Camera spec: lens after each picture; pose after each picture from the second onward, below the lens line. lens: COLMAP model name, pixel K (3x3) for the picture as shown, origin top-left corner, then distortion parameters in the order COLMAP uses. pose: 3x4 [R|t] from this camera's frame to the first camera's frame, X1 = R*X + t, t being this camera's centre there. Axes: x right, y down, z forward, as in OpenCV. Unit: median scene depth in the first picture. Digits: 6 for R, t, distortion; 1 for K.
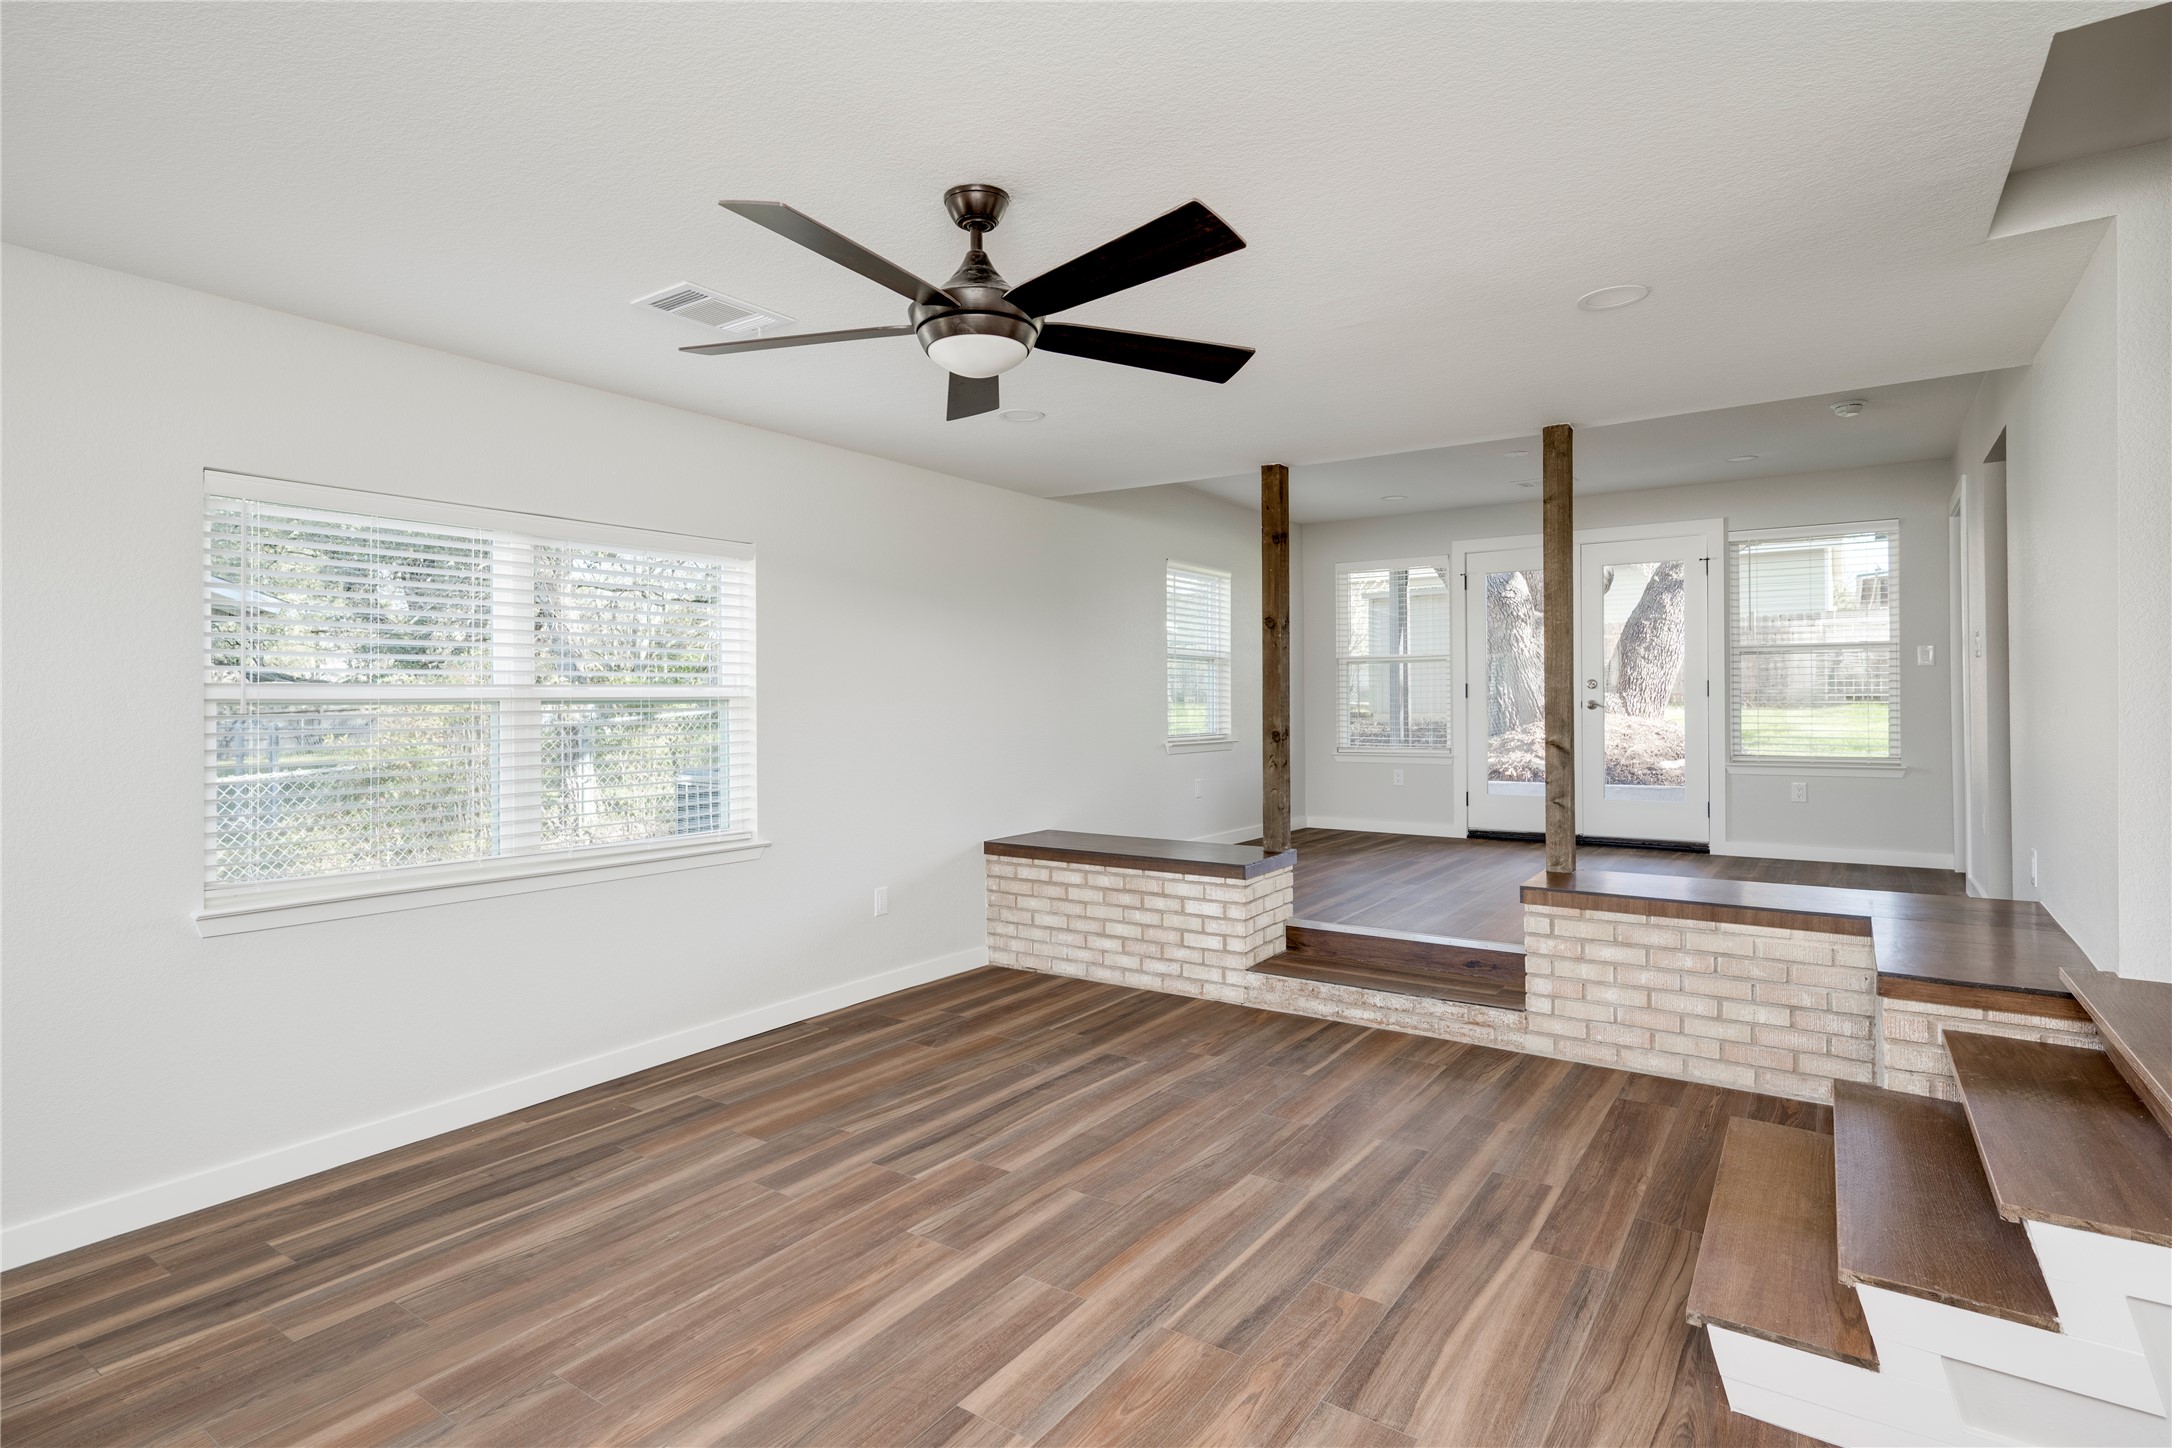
lens RADIAL K [[1071.6, 0, 1072.6], [0, 1071.6, 711.7], [0, 0, 1]] dist [0.000868, 0.000123]
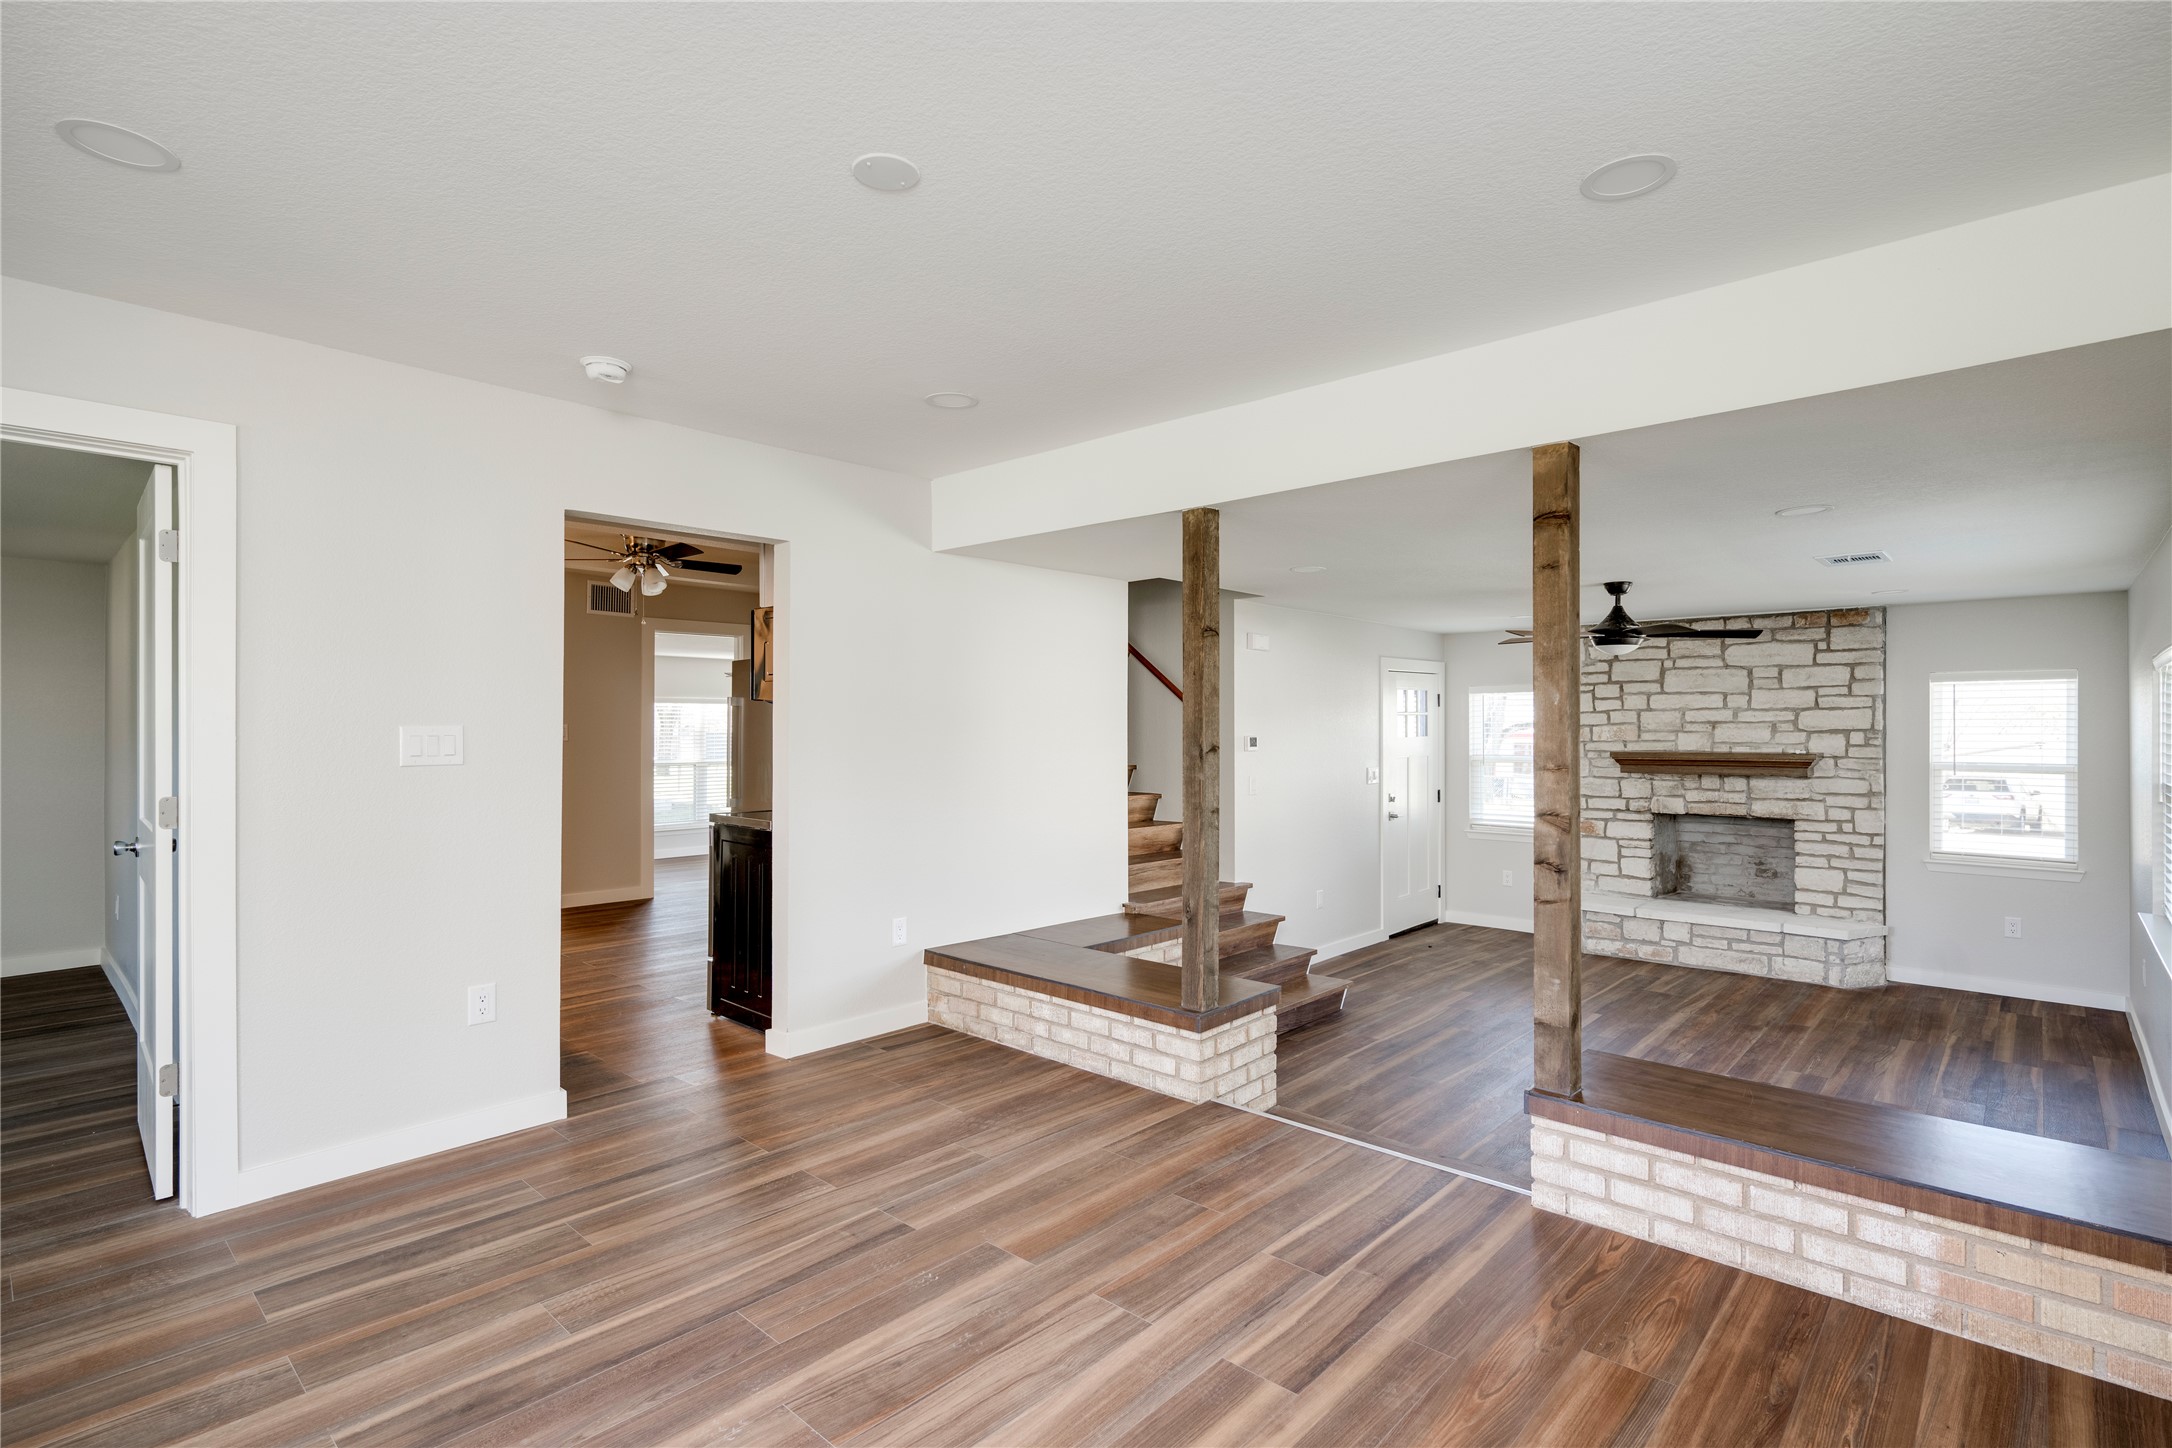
lens RADIAL K [[1028.1, 0, 1081.9], [0, 1028.1, 725.5], [0, 0, 1]] dist [-0.000767, -0.001532]
pose [[-0.991311, 0.005696, 0.131417, 0.712301], [0.006118, 0.999977, 0.002805, -0.138068], [-0.131398, 0.003585, -0.991323, 2.997300]]
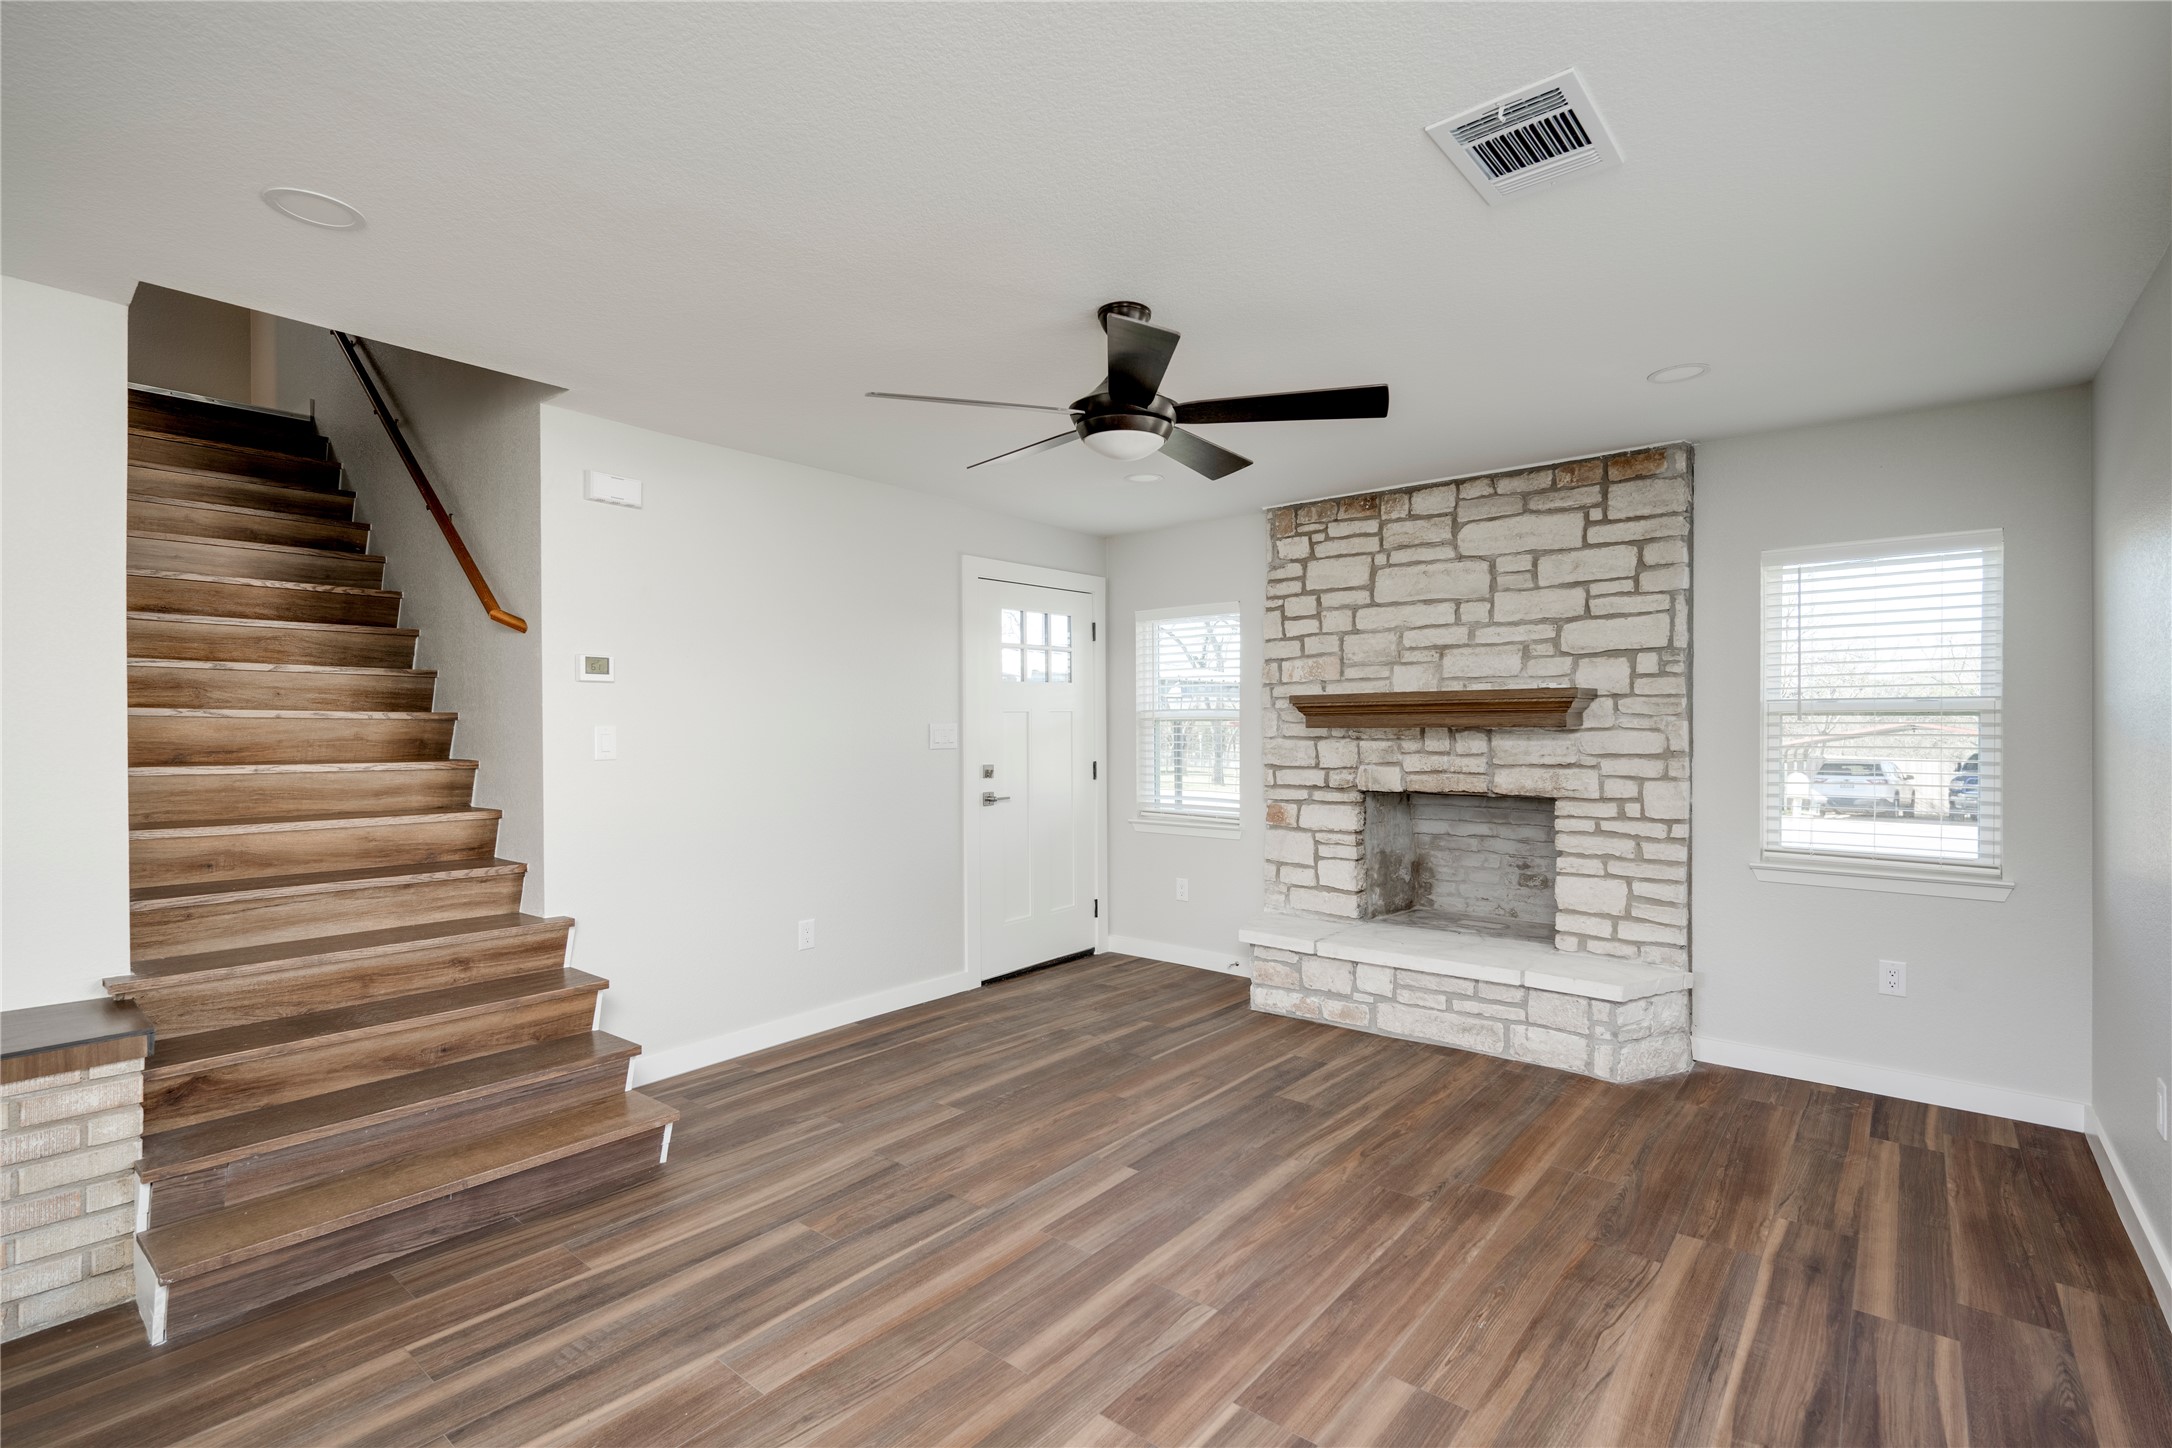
lens RADIAL K [[967.8, 0, 1087.1], [0, 967.8, 733.4], [0, 0, 1]] dist [-0.007378, -0.000547]
pose [[-0.996232, 0.008182, 0.086346, -0.117603], [0.009378, 0.999866, 0.013452, -0.012863], [-0.086225, 0.014211, -0.996174, 1.776994]]
